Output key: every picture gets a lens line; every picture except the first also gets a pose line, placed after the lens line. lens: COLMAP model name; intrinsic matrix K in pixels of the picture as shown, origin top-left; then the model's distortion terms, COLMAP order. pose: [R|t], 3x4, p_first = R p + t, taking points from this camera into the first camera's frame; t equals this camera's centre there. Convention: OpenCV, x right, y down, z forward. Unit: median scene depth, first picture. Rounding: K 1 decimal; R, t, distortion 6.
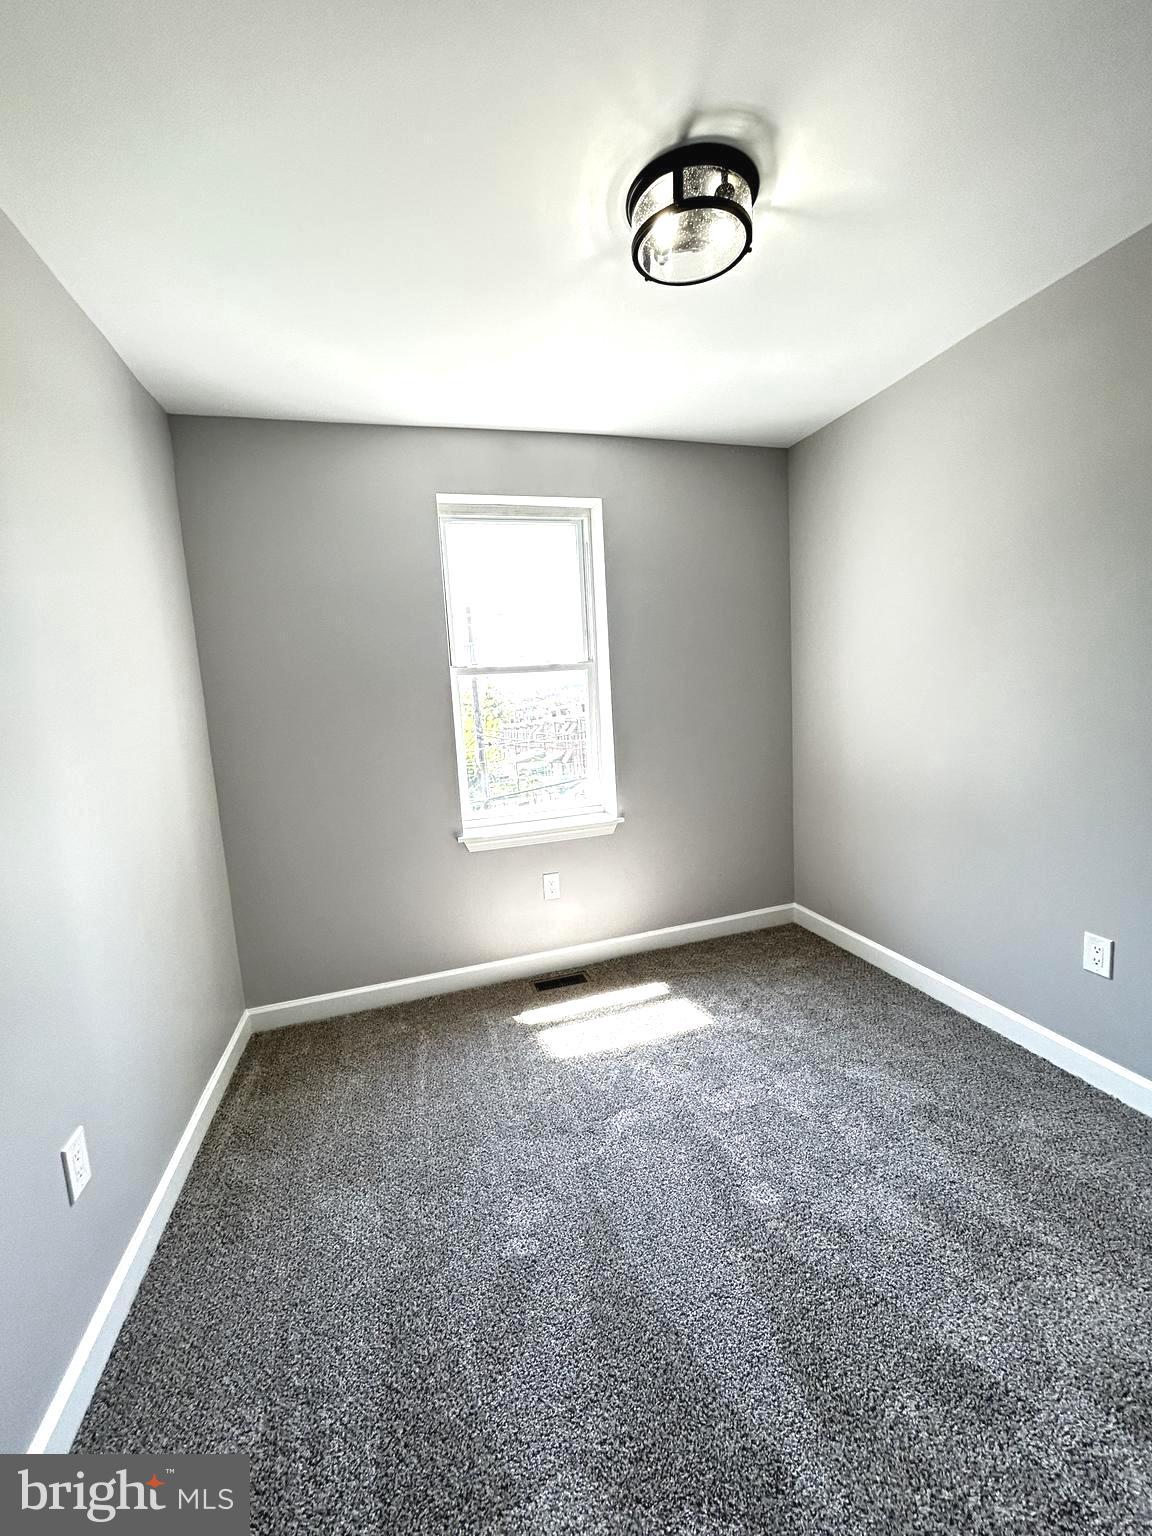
lens RADIAL K [[621.9, 0, 580.7], [0, 621.9, 768.1], [0, 0, 1]] dist [-0.000632, 0.000267]
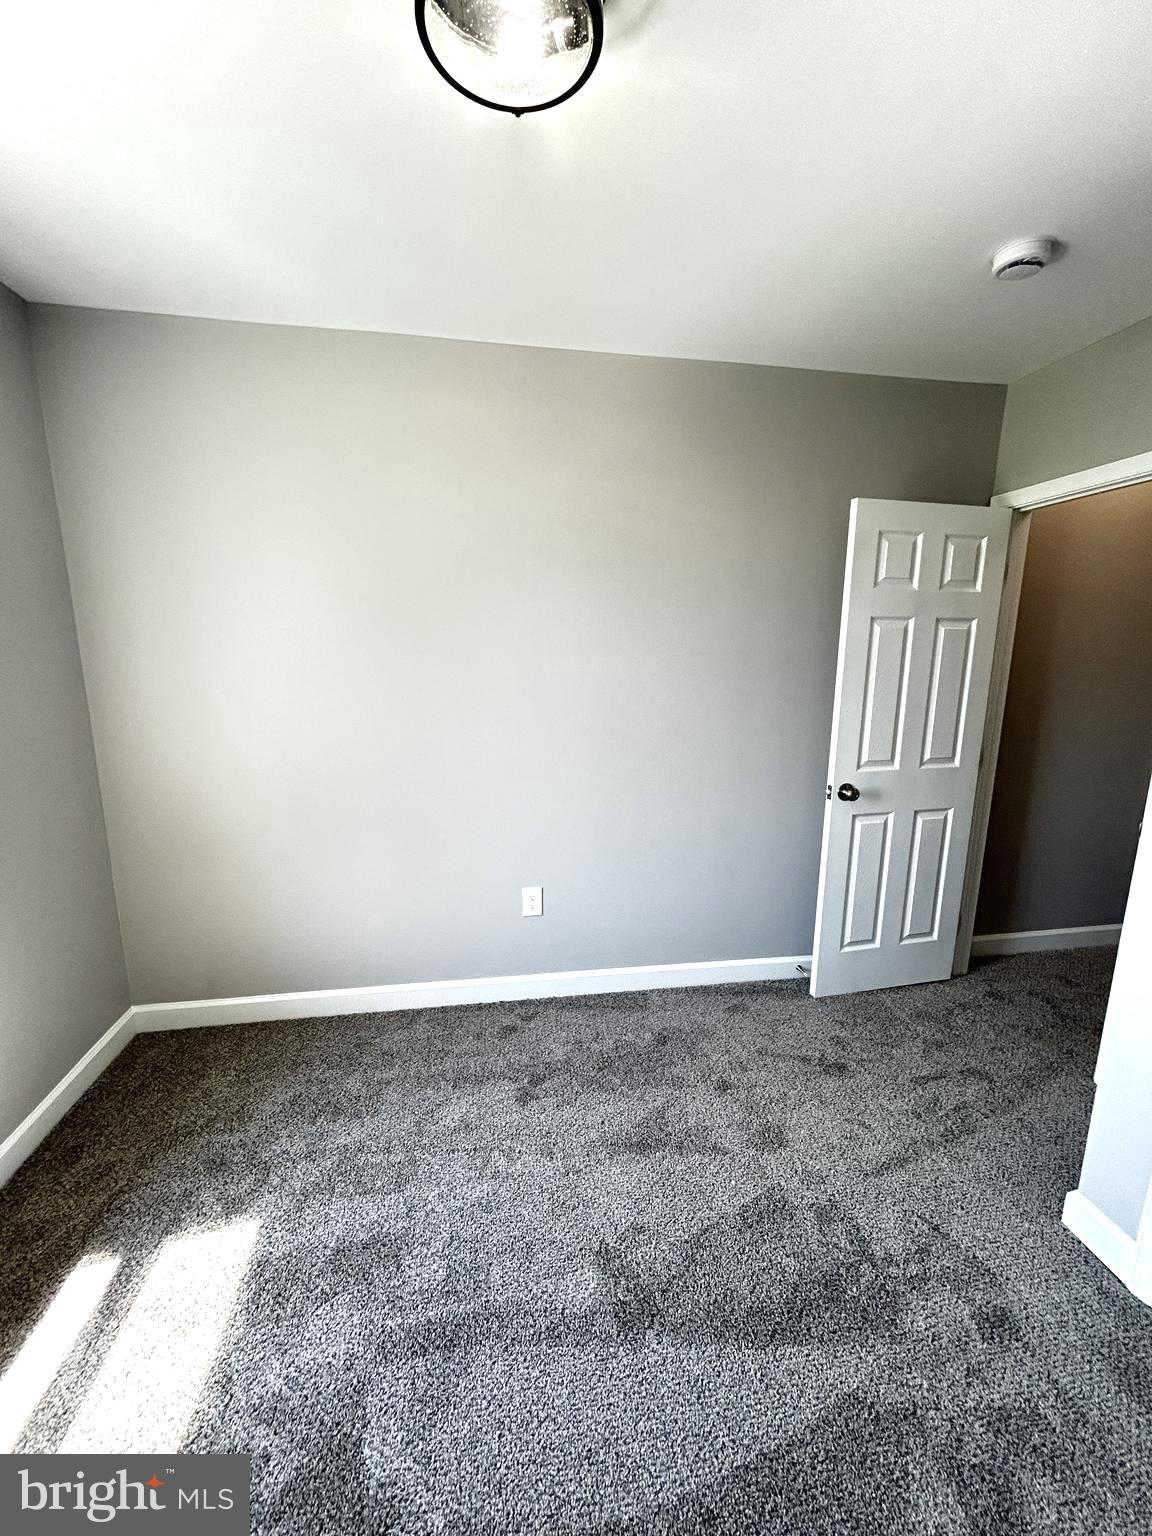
lens RADIAL K [[621.9, 0, 578.6], [0, 621.9, 768.8], [0, 0, 1]] dist [-0.000632, 0.000267]
pose [[0.133142, -0.135063, 0.981851, -0.368427], [0.112623, 0.986316, 0.120405, -0.112487], [-0.984677, 0.094548, 0.146532, 0.620852]]
